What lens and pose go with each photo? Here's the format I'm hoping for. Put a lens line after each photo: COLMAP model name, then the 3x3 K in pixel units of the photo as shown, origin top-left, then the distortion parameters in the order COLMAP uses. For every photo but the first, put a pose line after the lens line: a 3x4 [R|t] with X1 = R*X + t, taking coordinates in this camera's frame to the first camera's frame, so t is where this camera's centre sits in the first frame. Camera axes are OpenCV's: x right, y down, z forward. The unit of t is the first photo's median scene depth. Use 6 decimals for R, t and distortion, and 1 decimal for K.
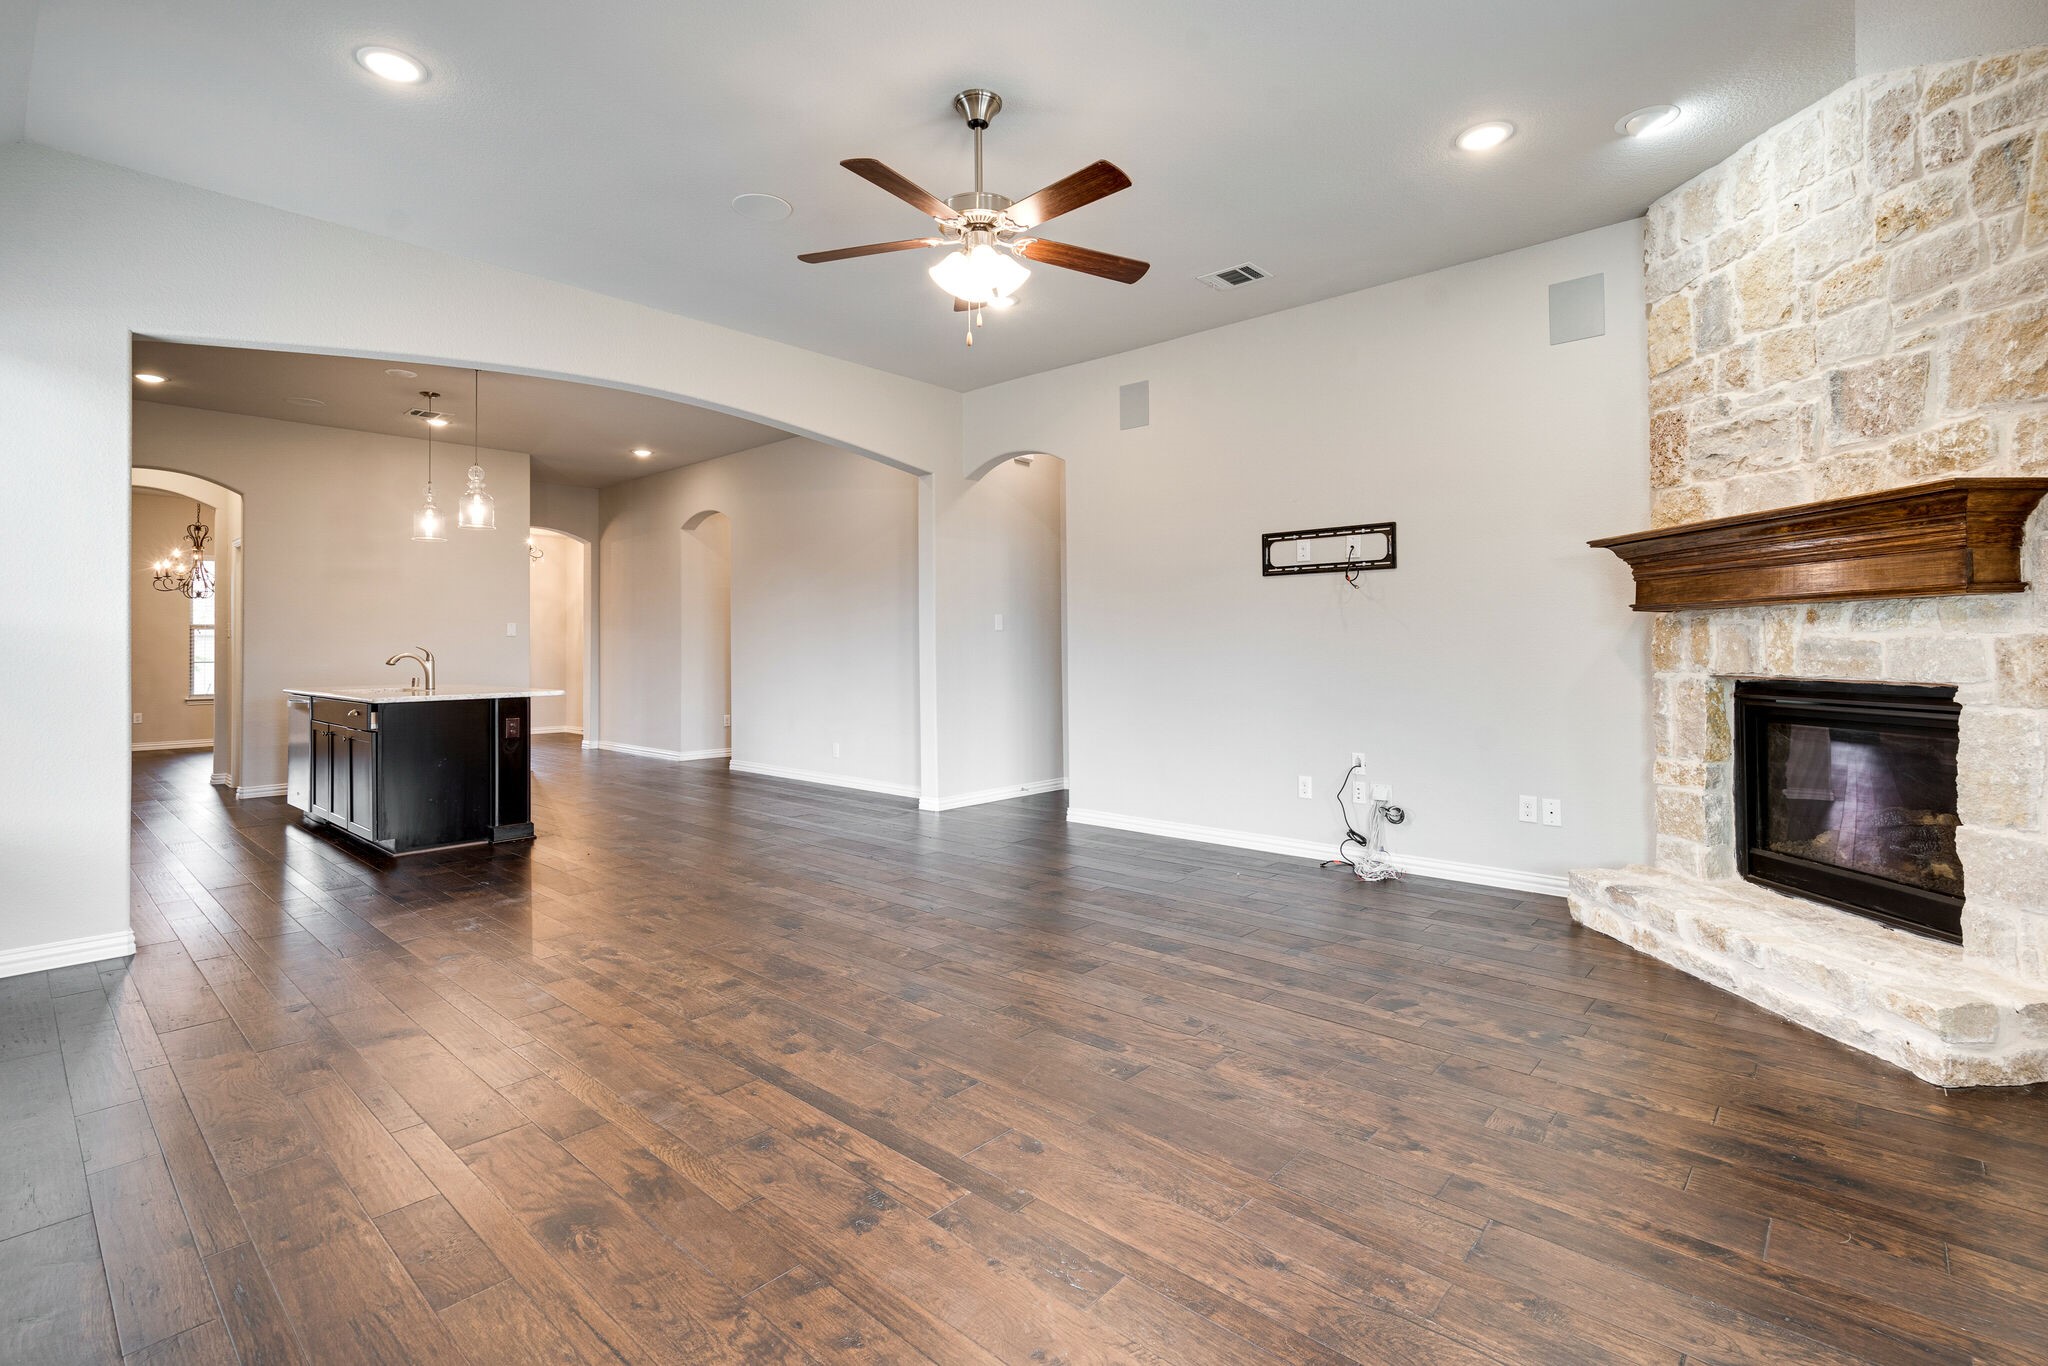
lens RADIAL K [[946.6, 0, 1013.8], [0, 946.6, 625.5], [0, 0, 1]] dist [0.000397, 0.000138]
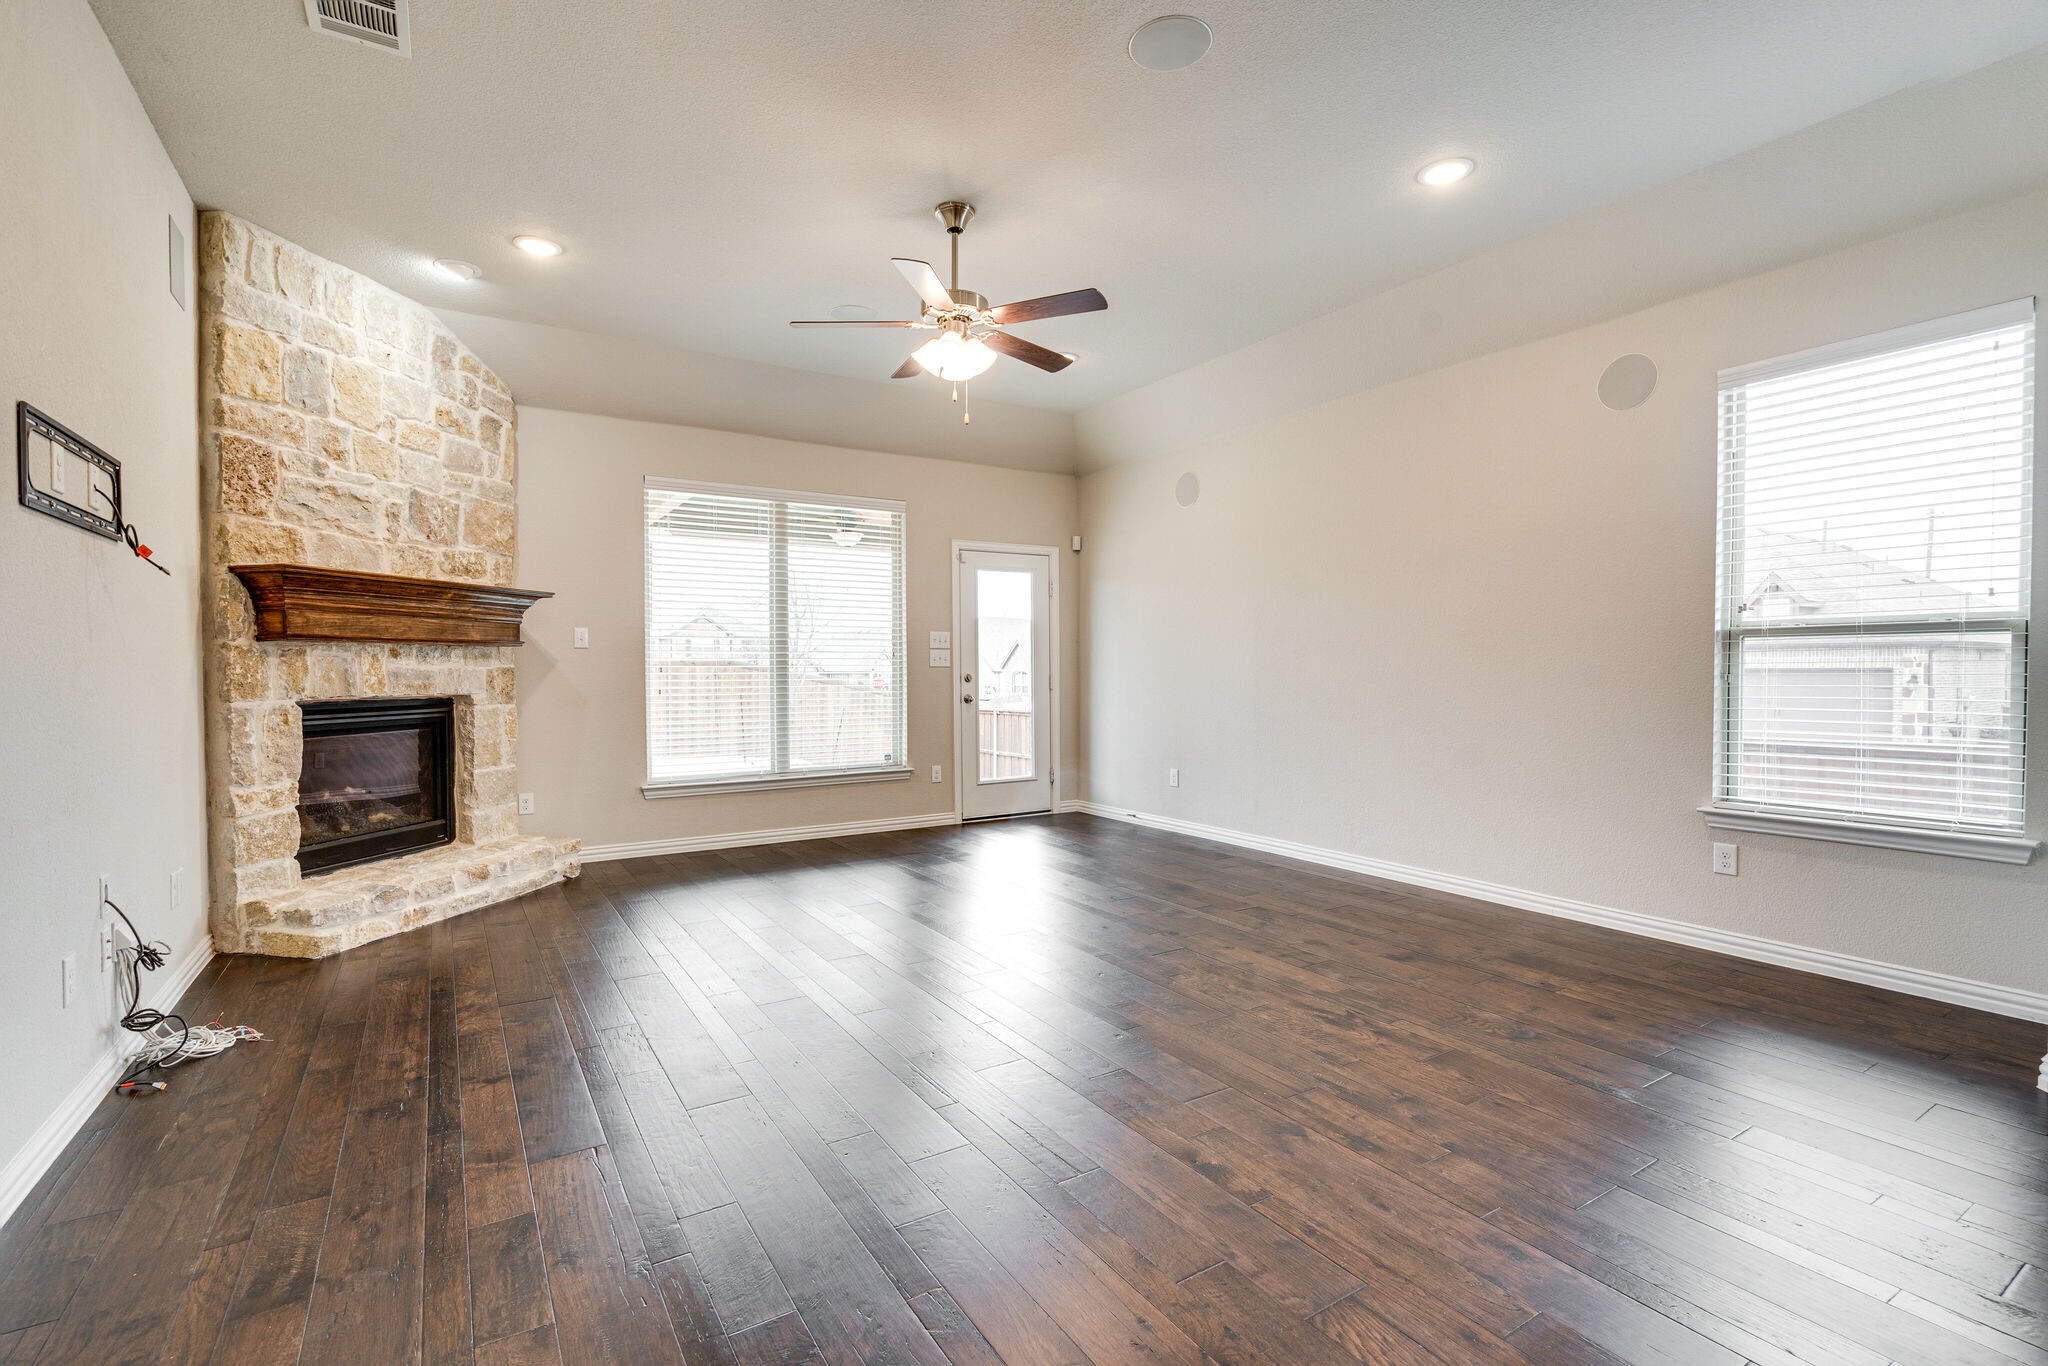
lens RADIAL K [[929.5, 0, 1012.4], [0, 929.5, 679.1], [0, 0, 1]] dist [-0.001399, 0.000096]
pose [[-0.963153, 0.008961, 0.268806, -0.396004], [0.005745, 0.999902, -0.012749, 0.049794], [-0.268894, -0.010734, -0.963110, 1.986534]]
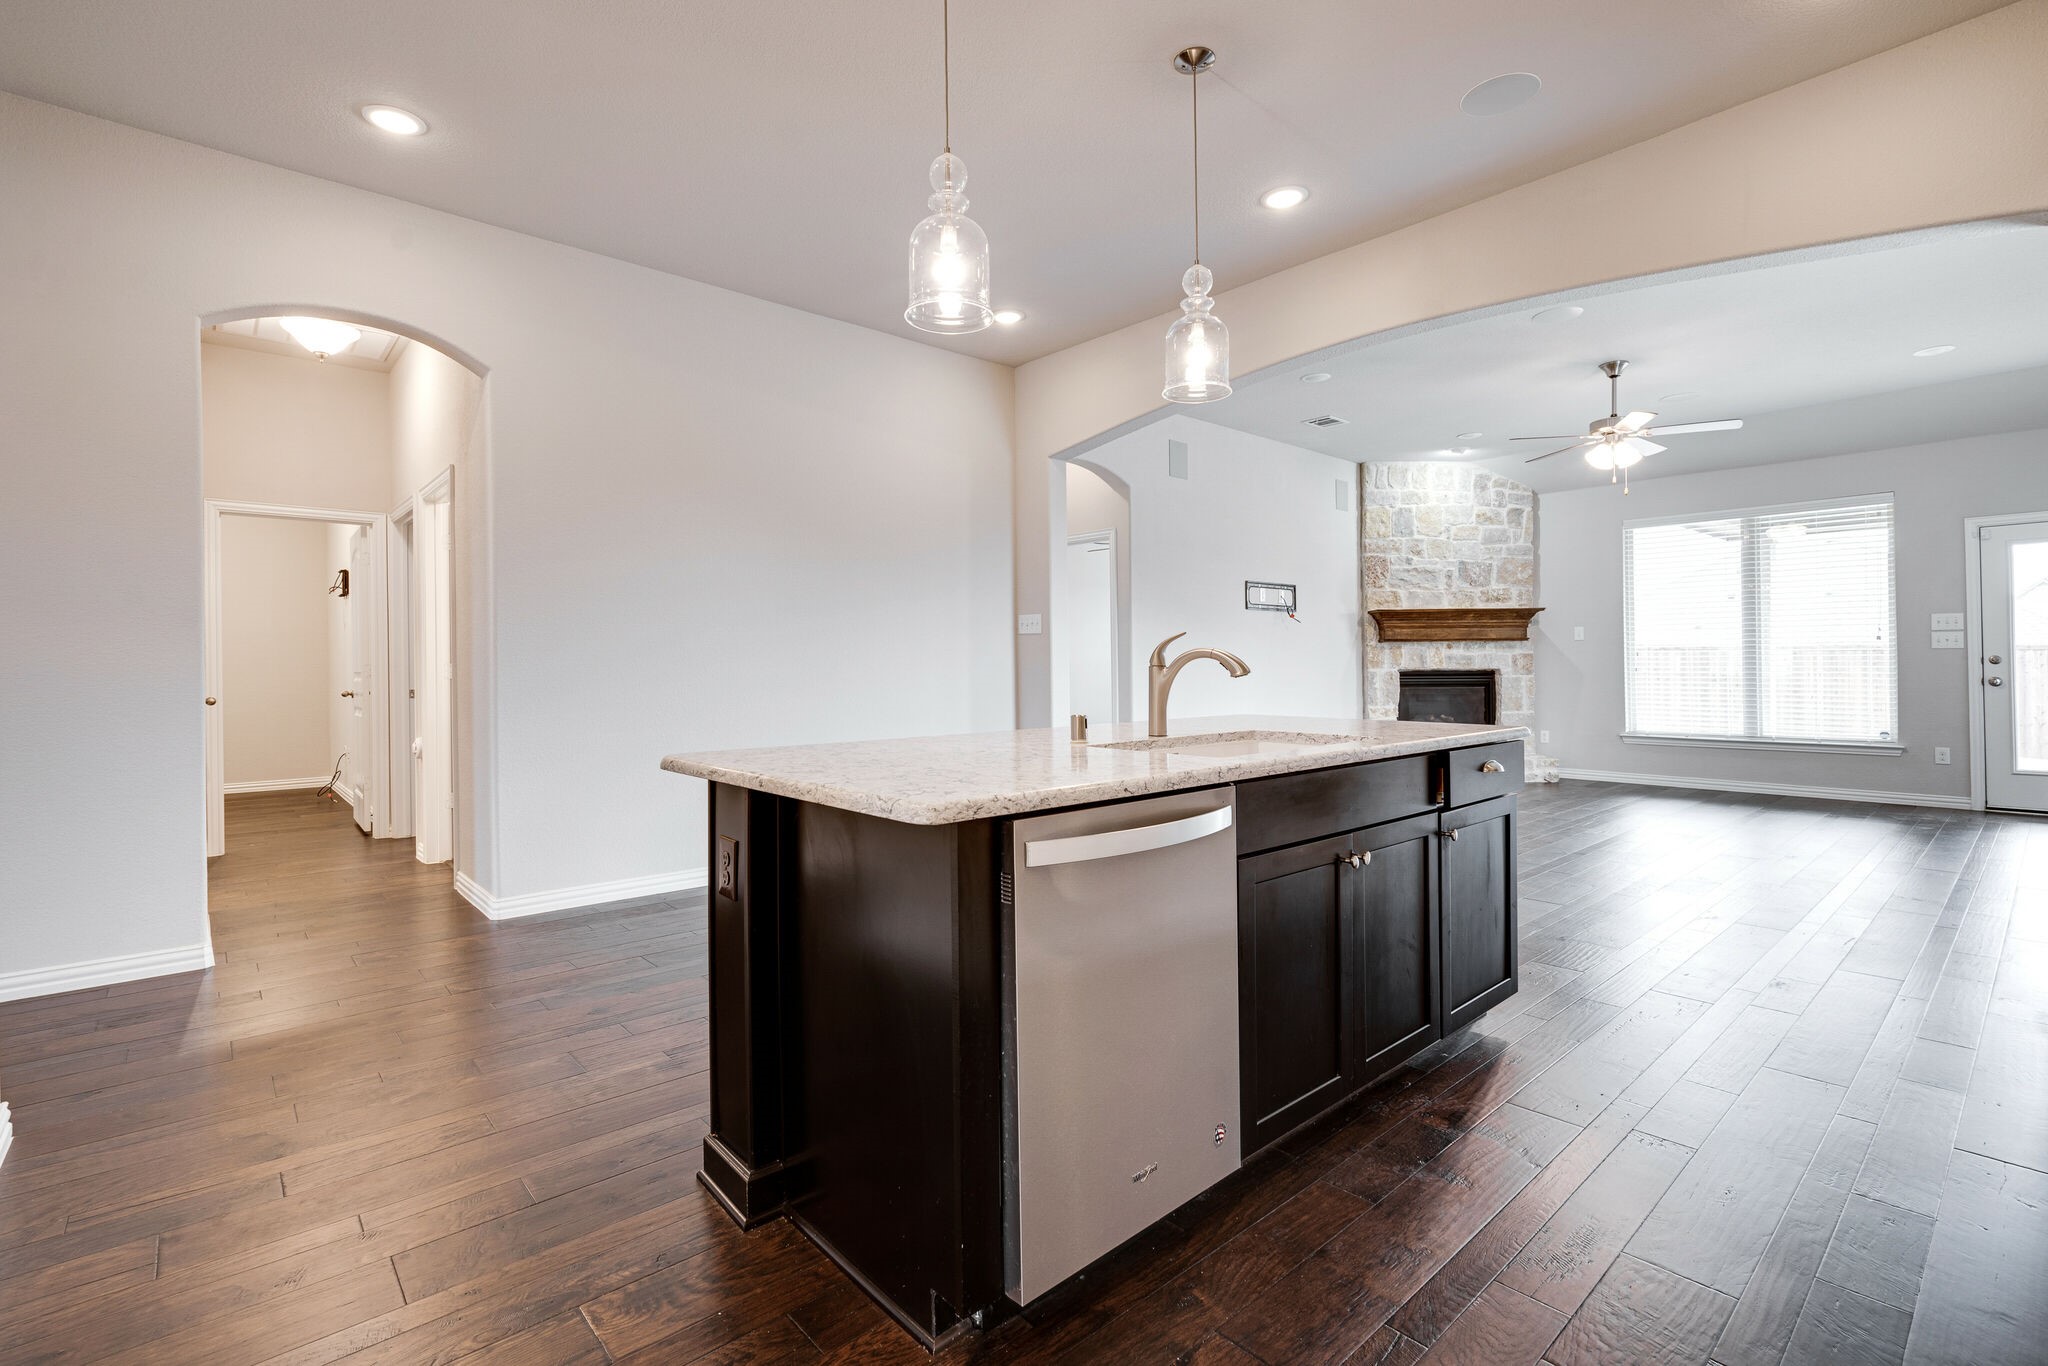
lens RADIAL K [[930.2, 0, 1020.8], [0, 930.2, 651.9], [0, 0, 1]] dist [0.001428, 0.000510]
pose [[0.098263, 0.019075, 0.994978, -1.890216], [-0.016114, 0.999716, -0.017574, 0.071147], [-0.995030, -0.014306, 0.098542, 1.884525]]
